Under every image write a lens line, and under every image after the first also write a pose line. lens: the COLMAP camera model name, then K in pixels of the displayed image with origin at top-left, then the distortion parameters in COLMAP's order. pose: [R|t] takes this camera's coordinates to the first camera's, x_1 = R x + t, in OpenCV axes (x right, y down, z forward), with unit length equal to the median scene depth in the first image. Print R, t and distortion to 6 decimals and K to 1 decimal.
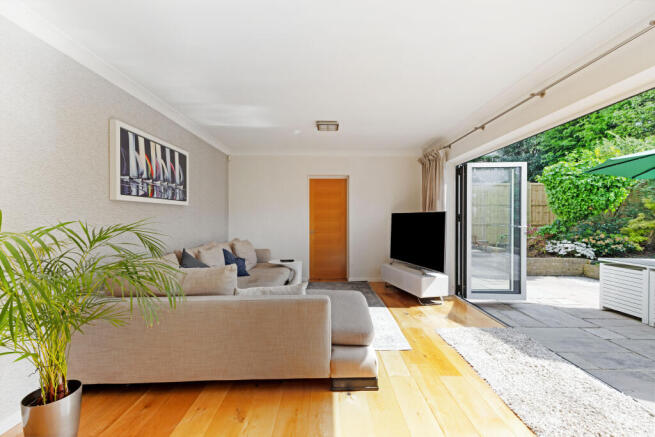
lens RADIAL K [[280.0, 0, 327.8], [0, 280.0, 216.2], [0, 0, 1]] dist [0.007151, -0.001452]
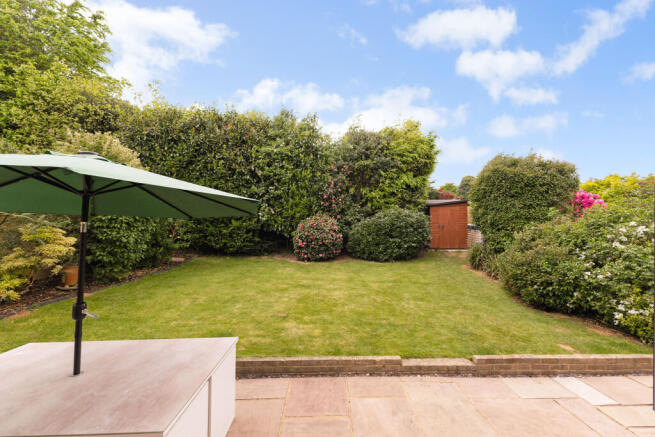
lens RADIAL K [[280.0, 0, 334.5], [0, 280.0, 217.0], [0, 0, 1]] dist [0.007151, -0.001452]
pose [[-0.010505, 0.032655, 0.999411, 0.685690], [0.006227, 0.999449, -0.032591, -0.109076], [-0.999925, 0.005881, -0.010702, 0.352023]]
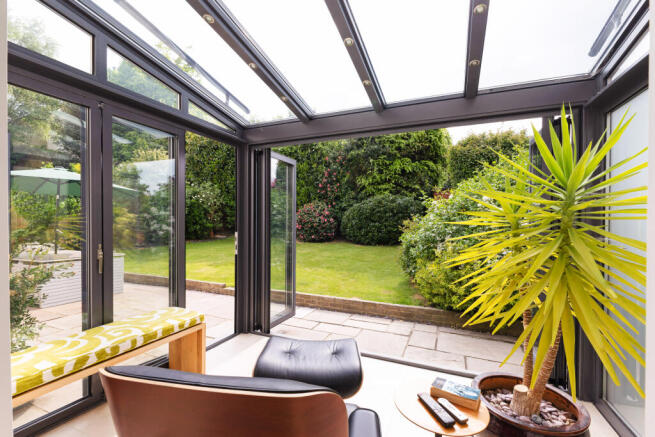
lens RADIAL K [[300.7, 0, 322.9], [0, 300.7, 218.3], [0, 0, 1]] dist [-0.002160, -0.000058]
pose [[0.420701, 0.010881, 0.907134, 0.419019], [-0.006945, 0.999937, -0.008773, -0.006340], [-0.907173, -0.002609, 0.420751, -1.005877]]
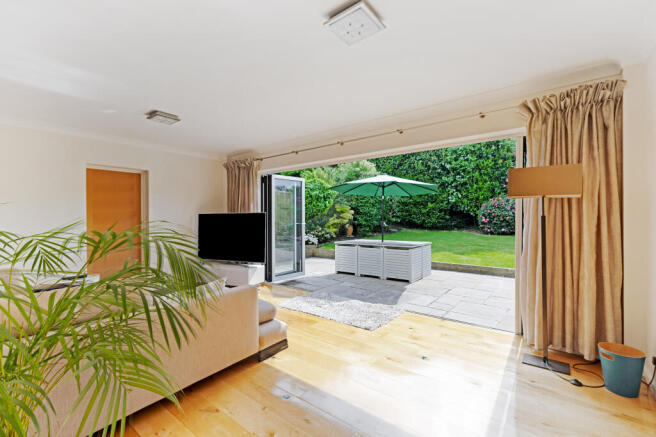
lens RADIAL K [[280.4, 0, 334.0], [0, 280.4, 210.1], [0, 0, 1]] dist [0.007151, -0.001452]
pose [[0.616582, 0.013725, 0.787171, -0.318344], [0.006235, 0.999732, -0.022315, 0.002287], [-0.787266, 0.018667, 0.616331, 0.000923]]
